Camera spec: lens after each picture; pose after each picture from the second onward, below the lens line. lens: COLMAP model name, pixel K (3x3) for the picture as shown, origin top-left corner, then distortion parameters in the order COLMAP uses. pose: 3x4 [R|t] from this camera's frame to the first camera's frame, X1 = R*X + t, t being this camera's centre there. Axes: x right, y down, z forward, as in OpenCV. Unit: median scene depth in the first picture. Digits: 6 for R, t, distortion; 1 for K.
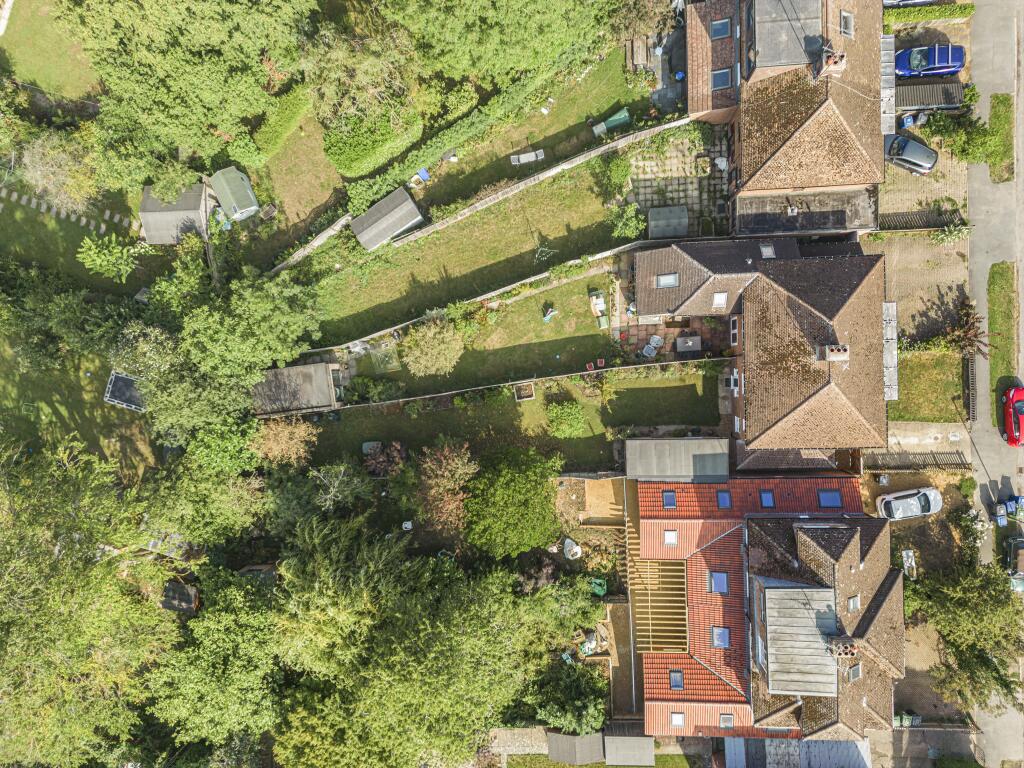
lens RADIAL K [[714.4, 0, 512.0], [0, 714.4, 384.0], [0, 0, 1]] dist [0.077346, -0.079332]
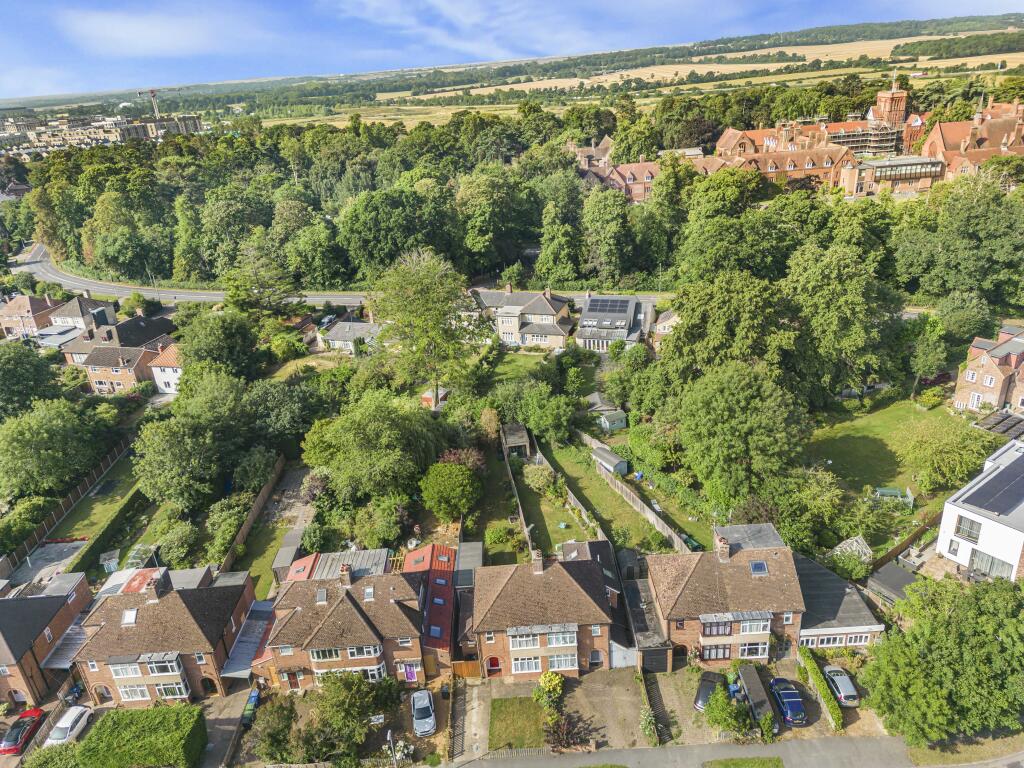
lens RADIAL K [[714.4, 0, 512.0], [0, 714.4, 384.0], [0, 0, 1]] dist [0.077346, -0.079332]
pose [[0.000343, 0.496607, -0.867975, 1.318283], [-0.998854, 0.041707, 0.023467, -0.035173], [0.047855, 0.866973, 0.496053, -0.069396]]
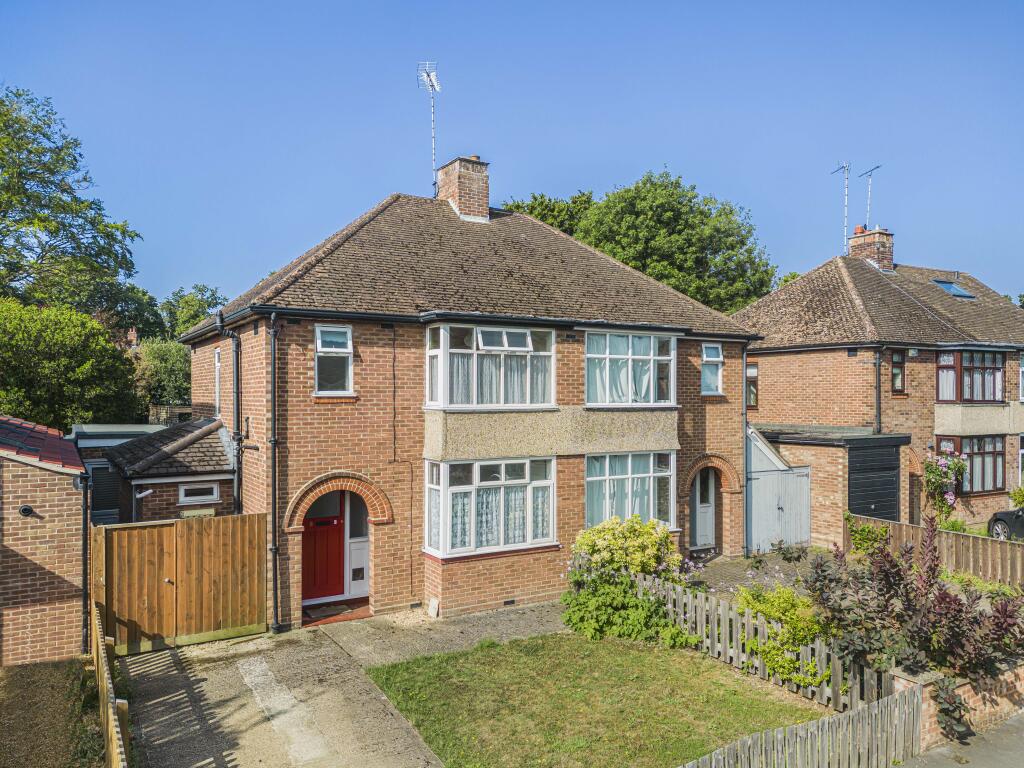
lens RADIAL K [[714.4, 0, 512.0], [0, 714.4, 384.0], [0, 0, 1]] dist [0.077346, -0.079332]
pose [[0.483133, 0.098840, -0.869950, 0.714498], [-0.872040, -0.034516, -0.488216, 0.120679], [-0.078283, 0.994505, 0.069517, 0.901414]]
